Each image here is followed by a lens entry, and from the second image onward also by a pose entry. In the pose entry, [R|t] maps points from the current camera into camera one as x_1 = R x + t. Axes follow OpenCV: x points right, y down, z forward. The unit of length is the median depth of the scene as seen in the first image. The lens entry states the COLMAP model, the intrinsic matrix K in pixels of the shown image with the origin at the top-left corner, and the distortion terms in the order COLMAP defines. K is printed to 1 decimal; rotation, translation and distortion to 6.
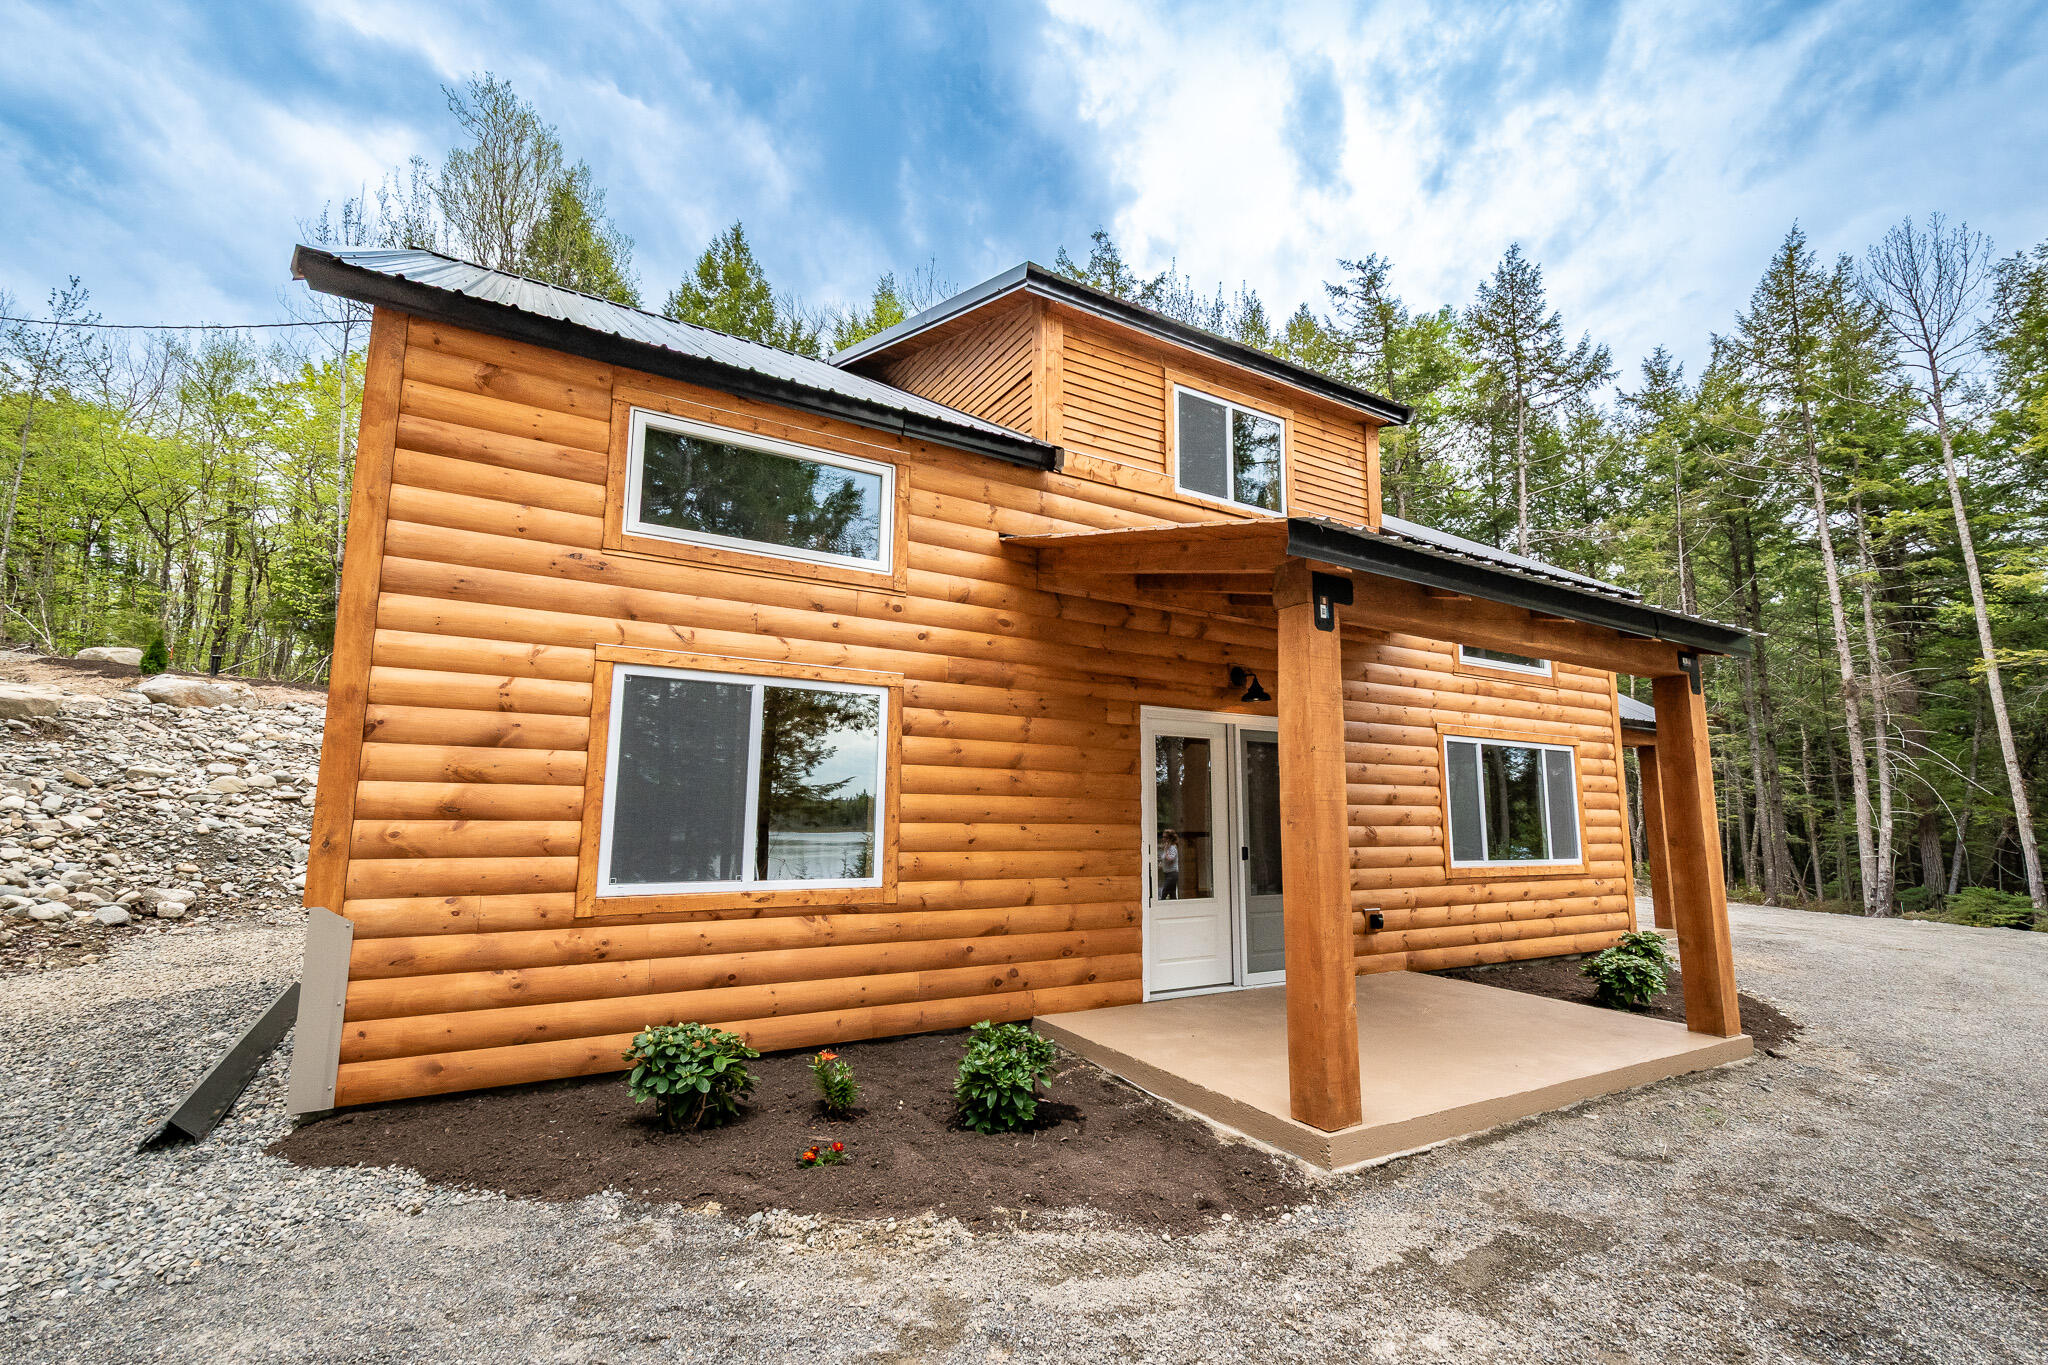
lens RADIAL K [[905.8, 0, 1051.2], [0, 905.8, 682.5], [0, 0, 1]] dist [0.008619, -0.000641]
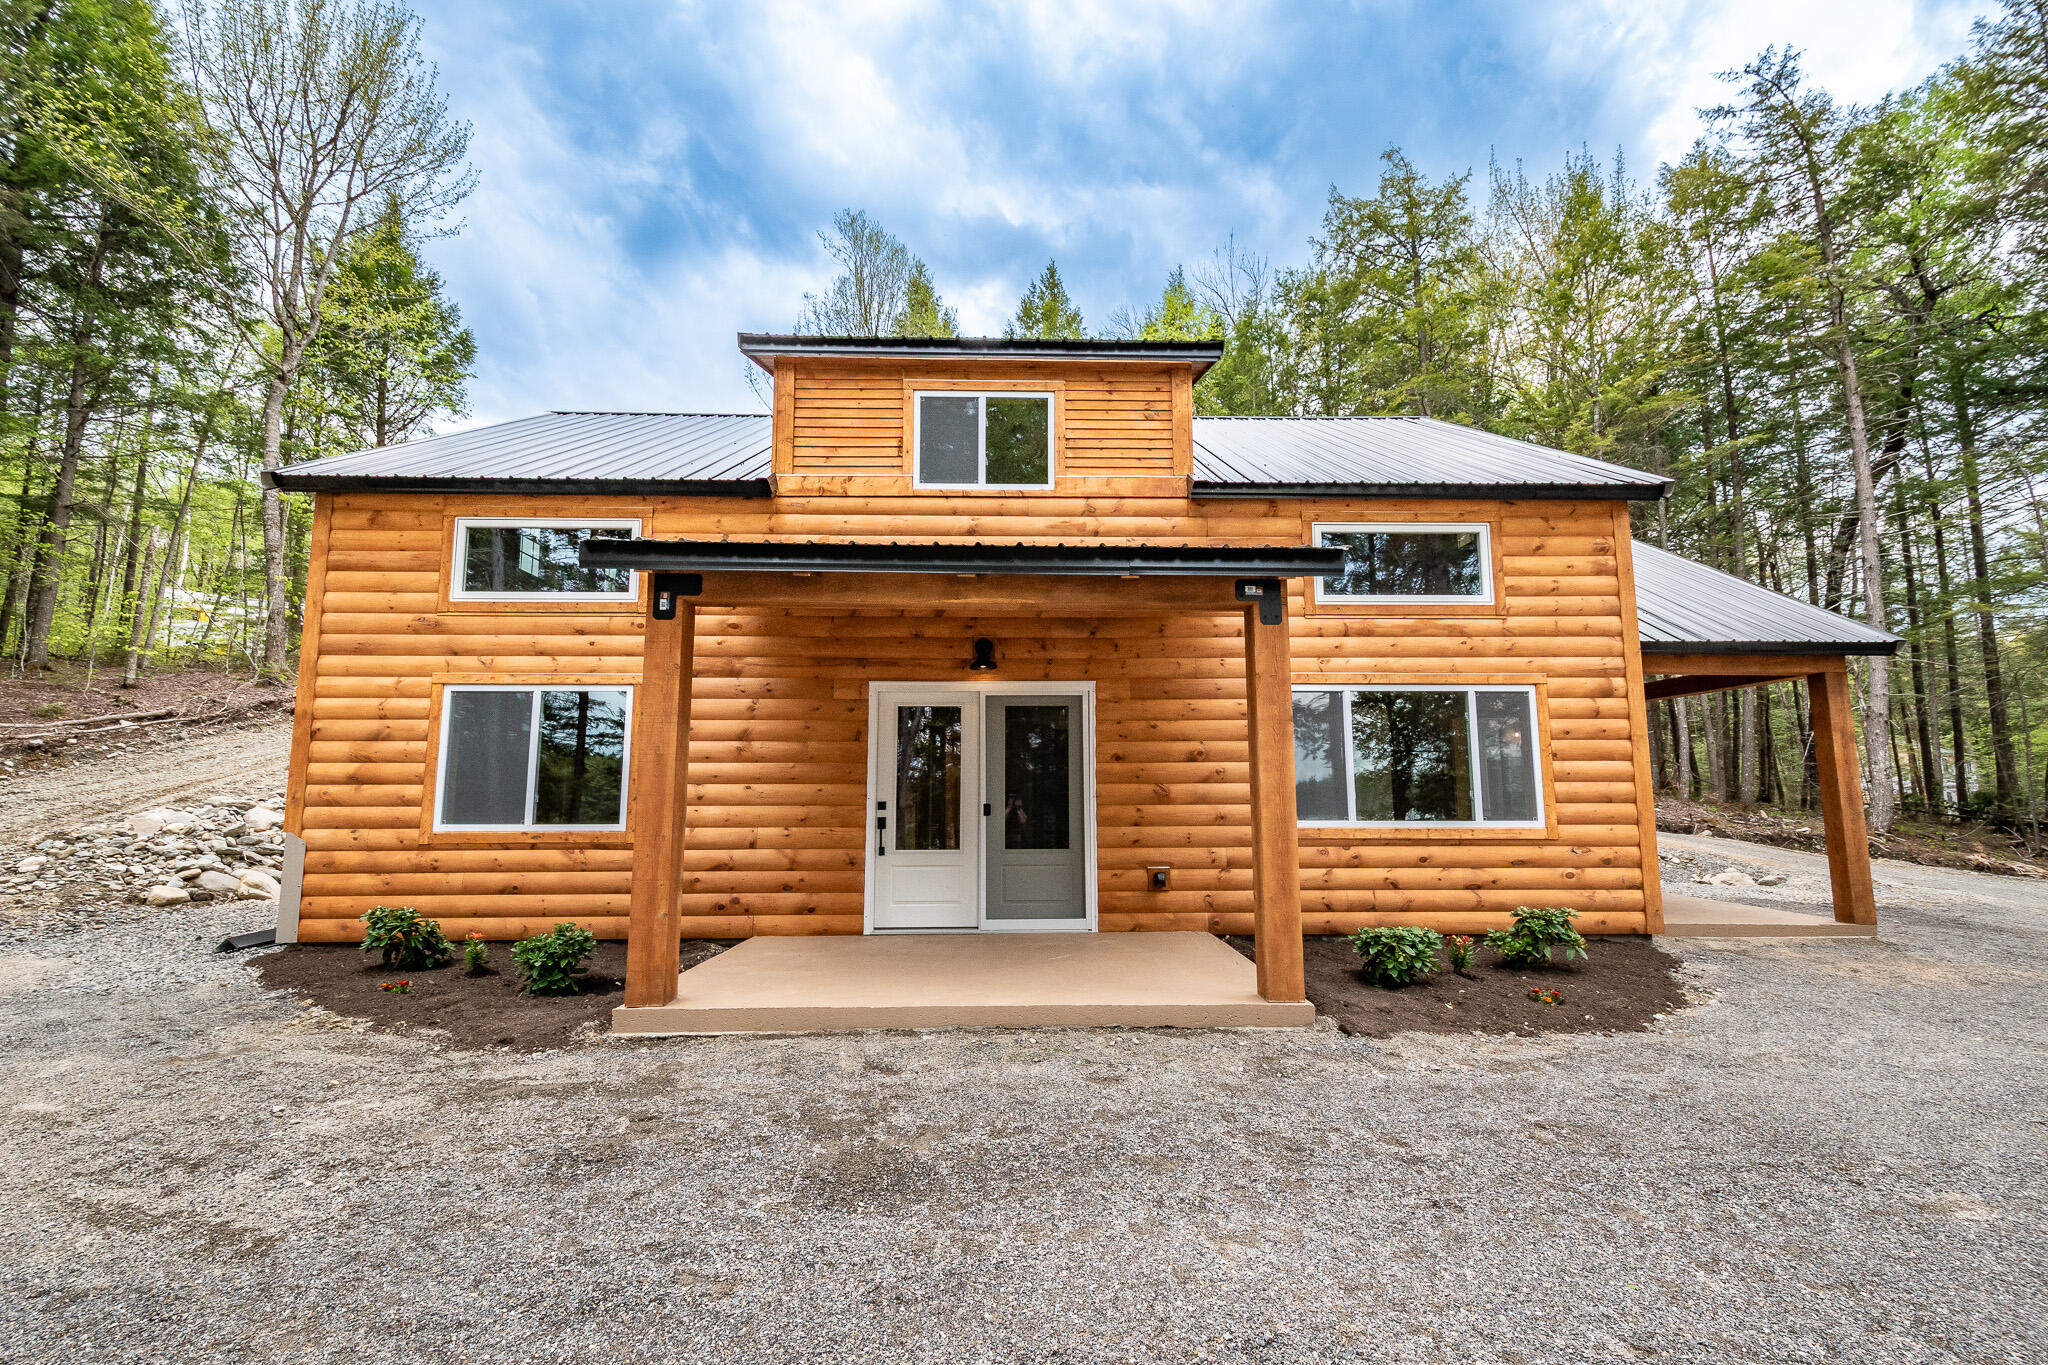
lens RADIAL K [[905.8, 0, 1051.2], [0, 905.8, 682.5], [0, 0, 1]] dist [0.008619, -0.000641]
pose [[0.867868, -0.074867, -0.491121, 1.003848], [0.084110, 0.996451, -0.003268, 0.057358], [0.489623, -0.038472, 0.871085, 0.121008]]
